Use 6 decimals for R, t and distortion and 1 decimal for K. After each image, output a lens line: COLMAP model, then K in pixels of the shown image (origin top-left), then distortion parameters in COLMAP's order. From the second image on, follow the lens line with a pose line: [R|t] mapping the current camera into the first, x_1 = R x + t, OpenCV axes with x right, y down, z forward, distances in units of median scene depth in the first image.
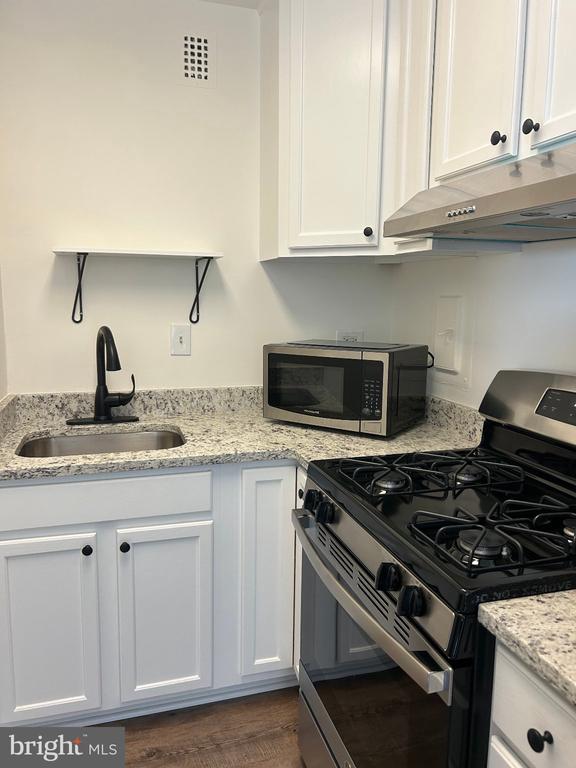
lens RADIAL K [[583.7, 0, 282.2], [0, 583.7, 386.2], [0, 0, 1]] dist [0.041908, -0.052032]
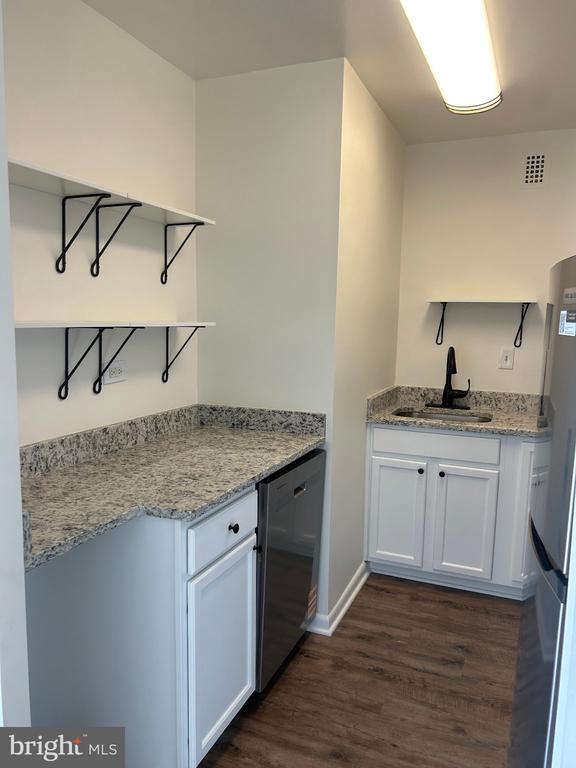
lens RADIAL K [[583.7, 0, 283.8], [0, 583.7, 388.9], [0, 0, 1]] dist [0.041908, -0.052032]
pose [[0.779836, 0.085300, -0.620145, 0.358498], [-0.107770, 0.994175, 0.001225, 0.062874], [0.616638, 0.065877, 0.784486, -0.564036]]
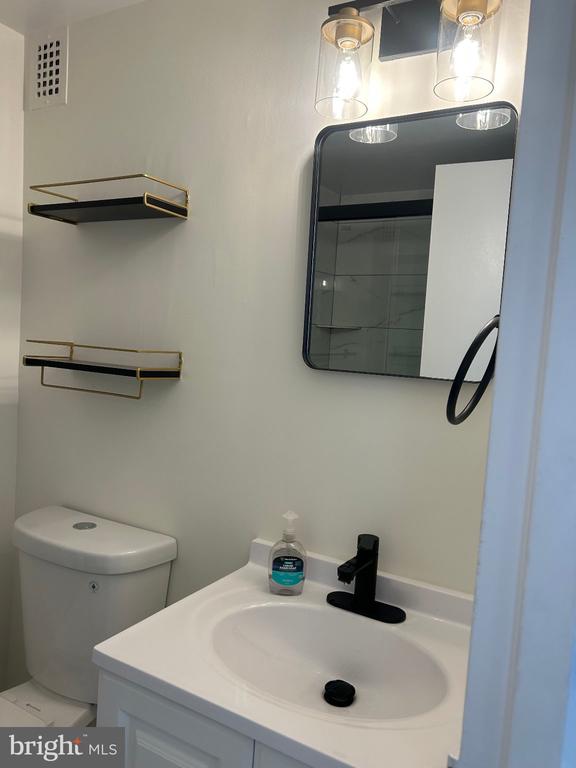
lens RADIAL K [[583.7, 0, 294.6], [0, 583.7, 386.6], [0, 0, 1]] dist [0.041908, -0.052032]
pose [[0.699014, 0.086624, -0.709842, 0.707848], [-0.159856, 0.986445, -0.037038, -0.197602], [0.697012, 0.139362, 0.703386, 0.821319]]
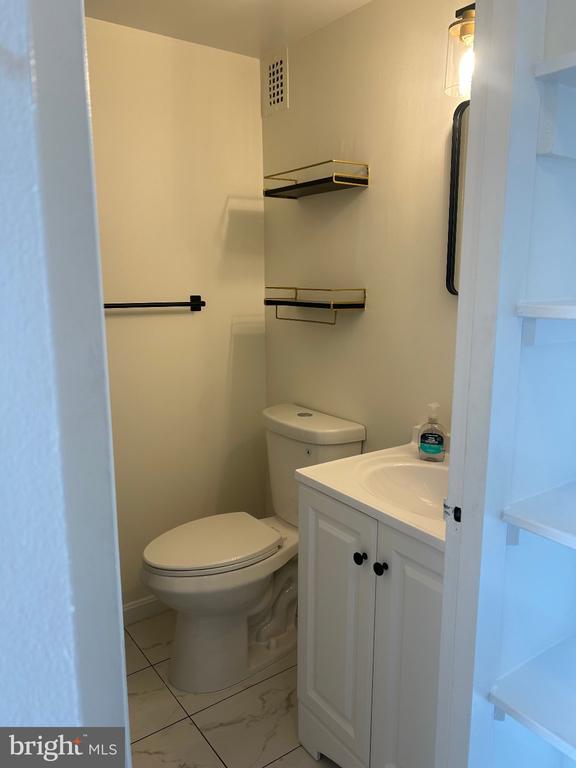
lens RADIAL K [[583.7, 0, 285.5], [0, 583.7, 386.5], [0, 0, 1]] dist [0.041908, -0.052032]
pose [[0.324679, 0.163289, -0.931622, 0.981109], [-0.130847, 0.983268, 0.126740, -0.190555], [0.936730, 0.080750, 0.340612, 0.782882]]
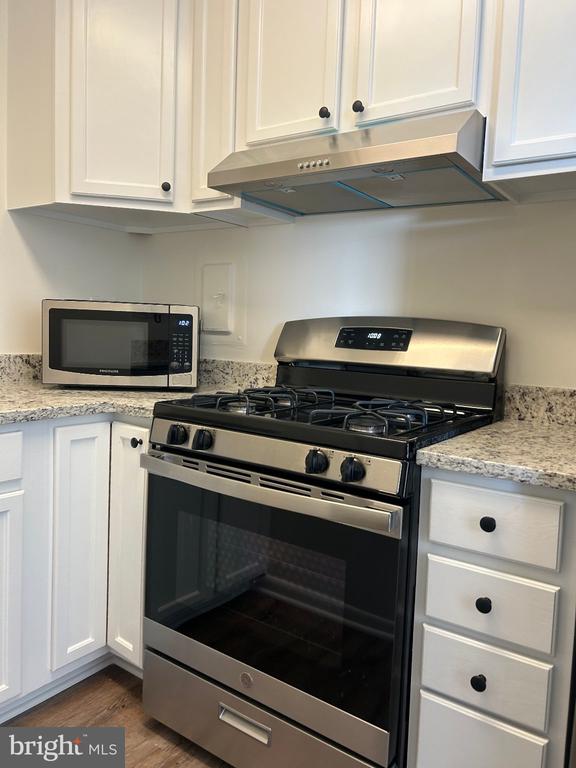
lens RADIAL K [[583.7, 0, 292.2], [0, 583.7, 385.4], [0, 0, 1]] dist [0.041908, -0.052032]
pose [[0.779535, -0.037700, 0.625223, -0.309681], [0.065247, 0.997644, -0.021195, 0.109704], [-0.622951, 0.057316, 0.780158, 0.075714]]
